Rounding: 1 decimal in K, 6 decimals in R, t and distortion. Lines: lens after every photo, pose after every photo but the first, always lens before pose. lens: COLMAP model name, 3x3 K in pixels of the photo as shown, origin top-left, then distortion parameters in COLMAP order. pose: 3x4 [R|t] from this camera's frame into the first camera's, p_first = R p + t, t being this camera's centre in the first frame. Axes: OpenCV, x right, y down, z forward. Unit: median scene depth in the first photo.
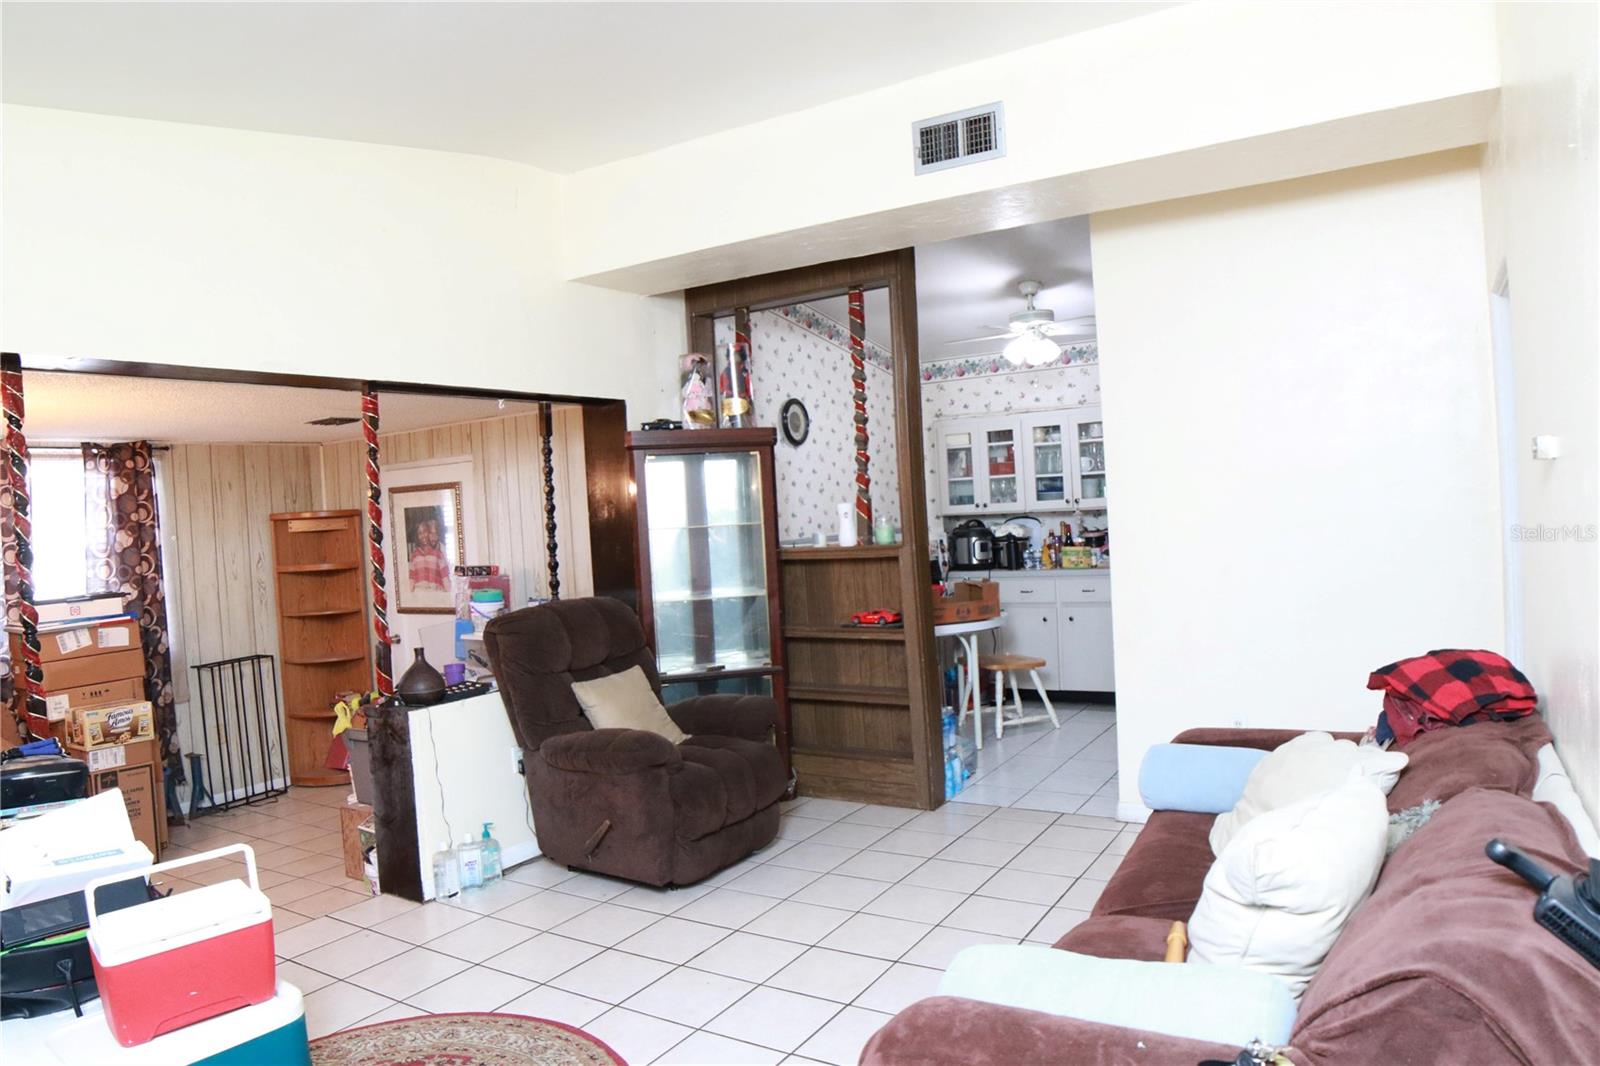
lens RADIAL K [[1030.9, 0, 812.0], [0, 1030.9, 530.9], [0, 0, 1]] dist [-0.118244, 0.046009]
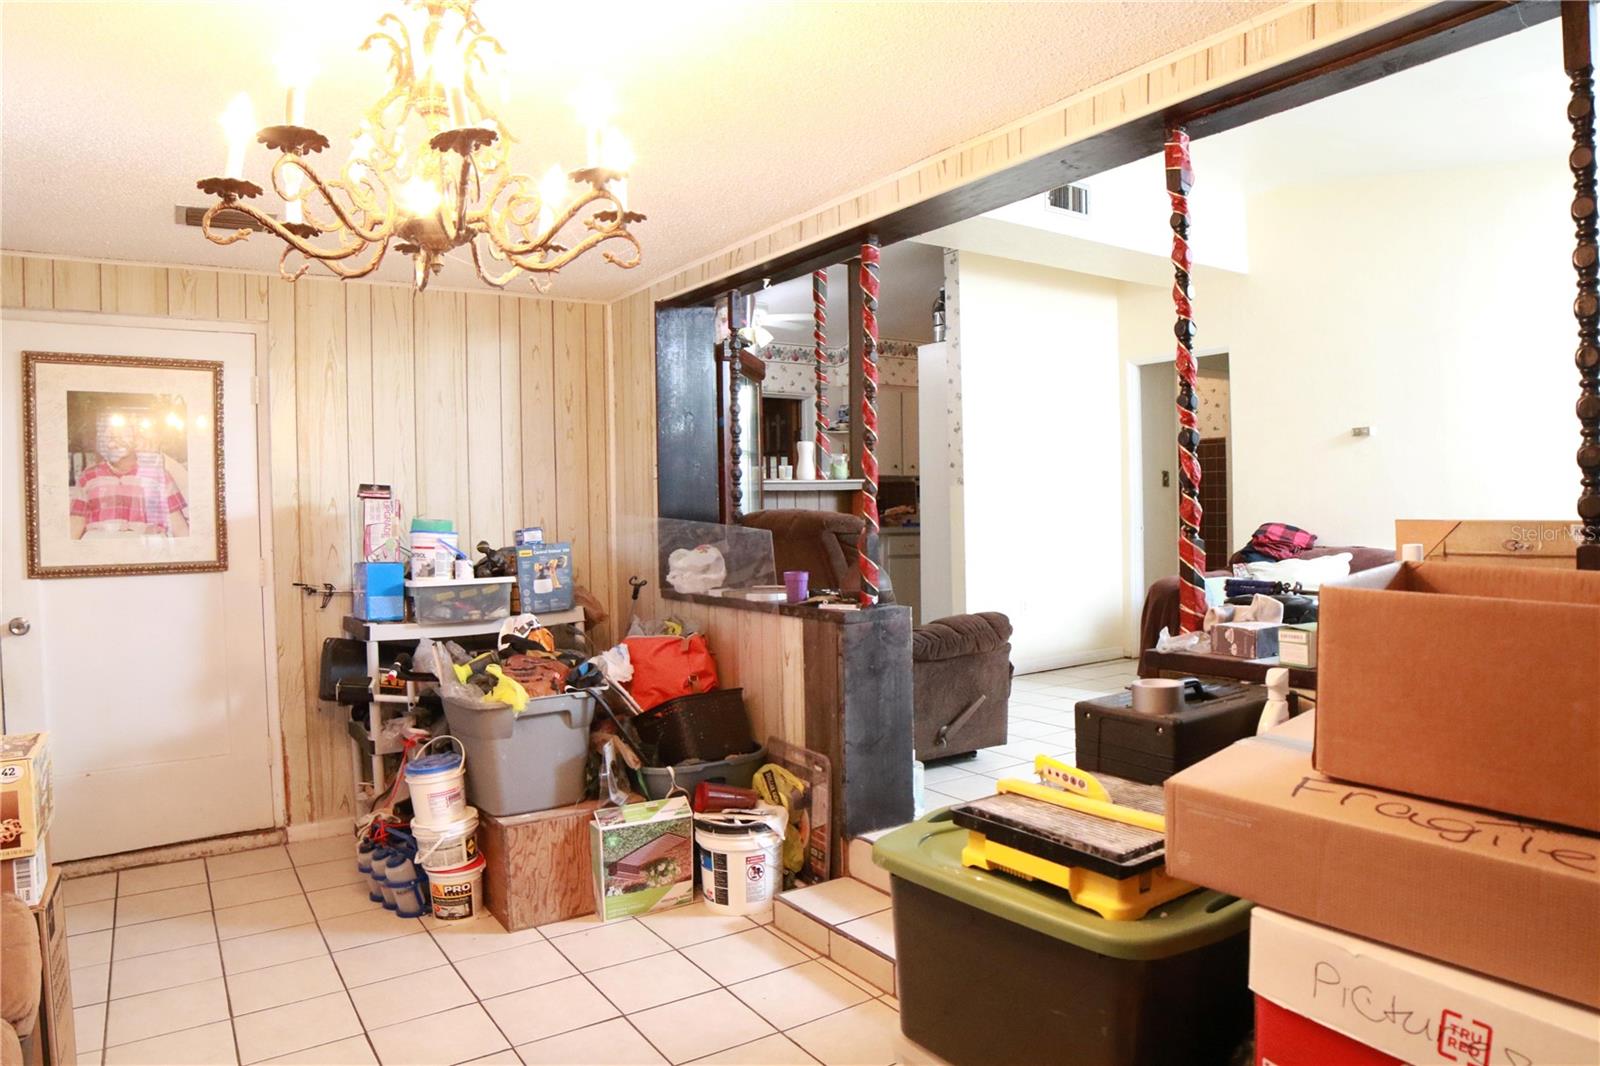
lens RADIAL K [[1030.9, 0, 808.1], [0, 1030.9, 536.5], [0, 0, 1]] dist [-0.118244, 0.046009]
pose [[0.422850, 0.021764, 0.905938, -1.107681], [0.011739, 0.999496, -0.029491, 0.123099], [-0.906124, 0.023105, 0.422381, 0.601633]]
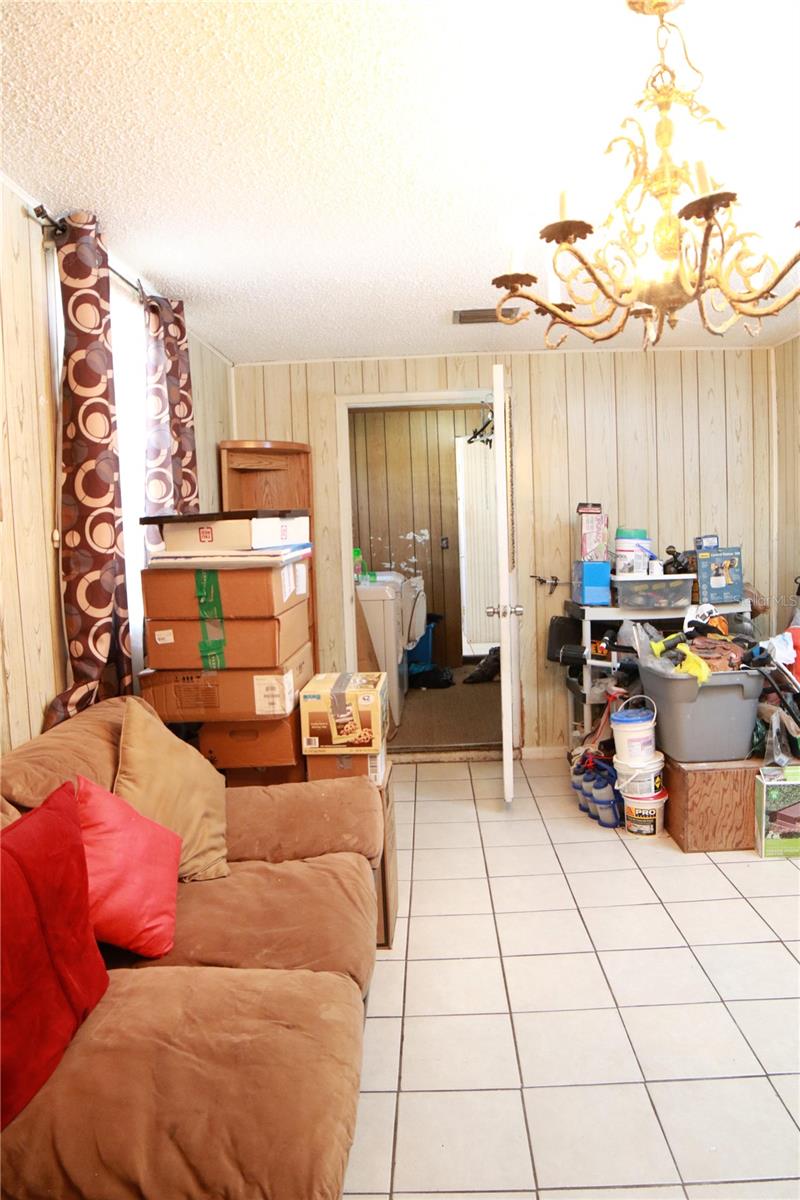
lens RADIAL K [[773.2, 0, 401.5], [0, 773.2, 594.6], [0, 0, 1]] dist [-0.118244, 0.046009]
pose [[0.868786, -0.016513, 0.494912, -1.104140], [-0.003108, 0.999242, 0.038797, 0.119860], [-0.495178, -0.035244, 0.868076, 0.646236]]
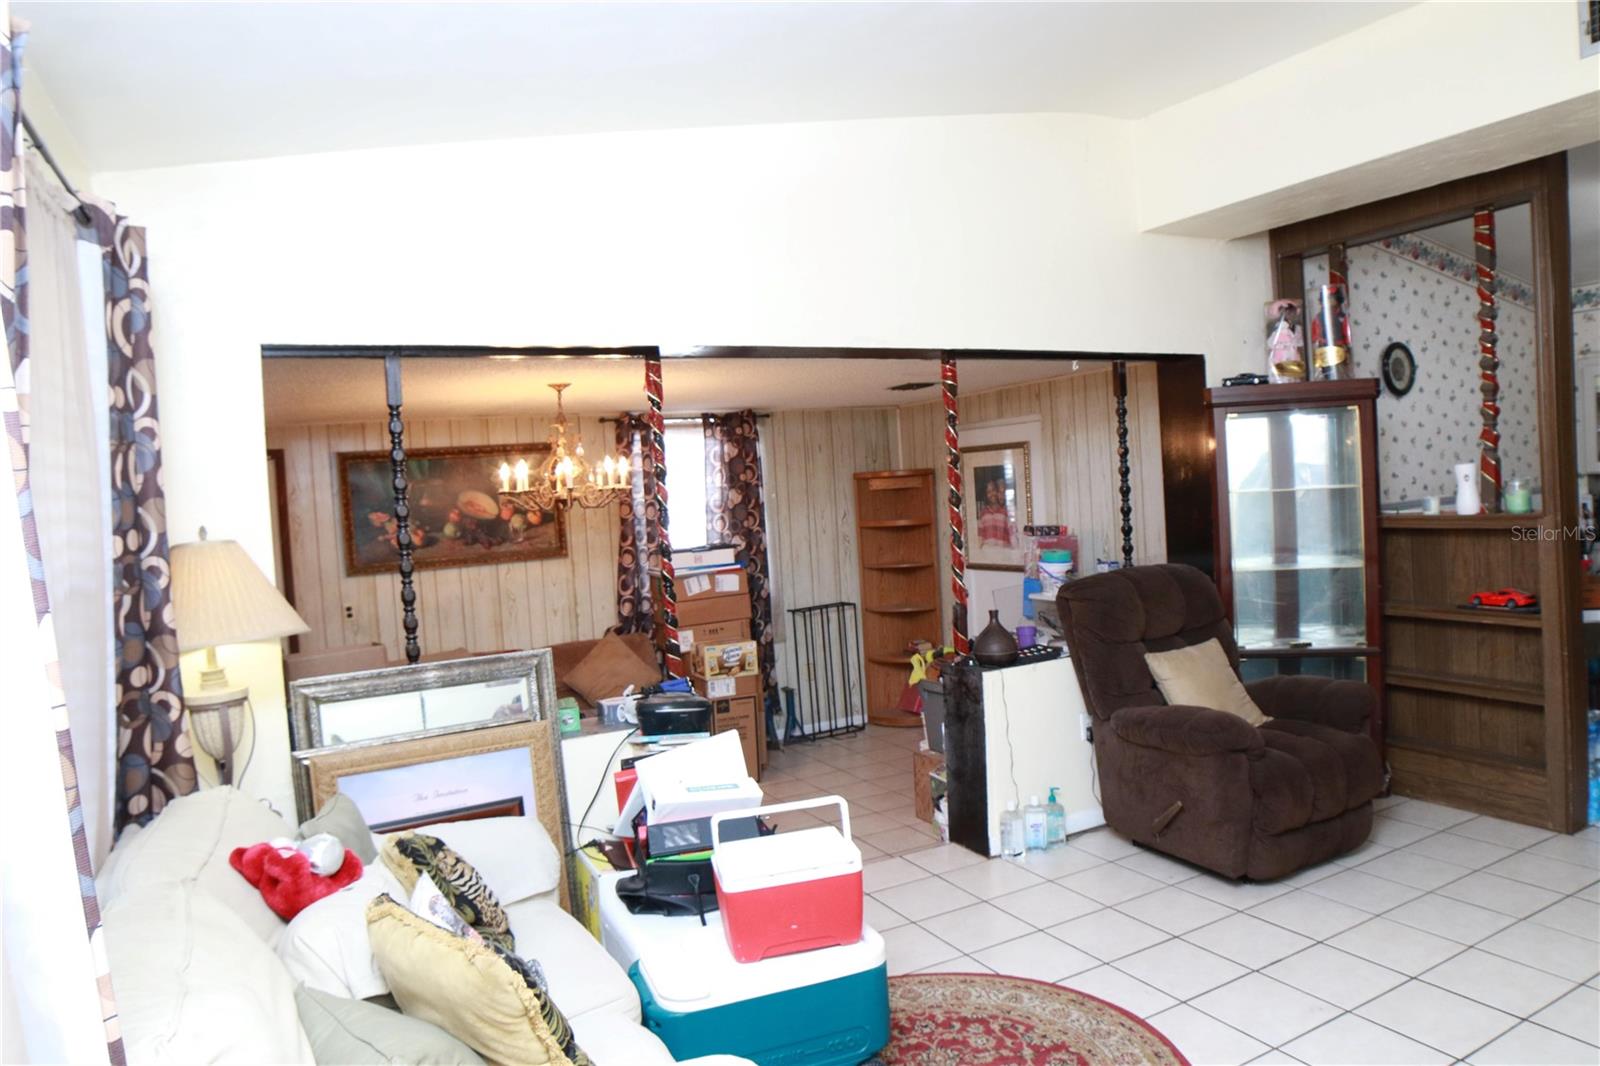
lens RADIAL K [[1030.9, 0, 808.2], [0, 1030.9, 532.3], [0, 0, 1]] dist [-0.118244, 0.046009]
pose [[0.859810, 0.024380, -0.510031, -0.019308], [0.000080, 0.998853, 0.047881, -0.009880], [0.510614, -0.041209, 0.858822, 0.016999]]
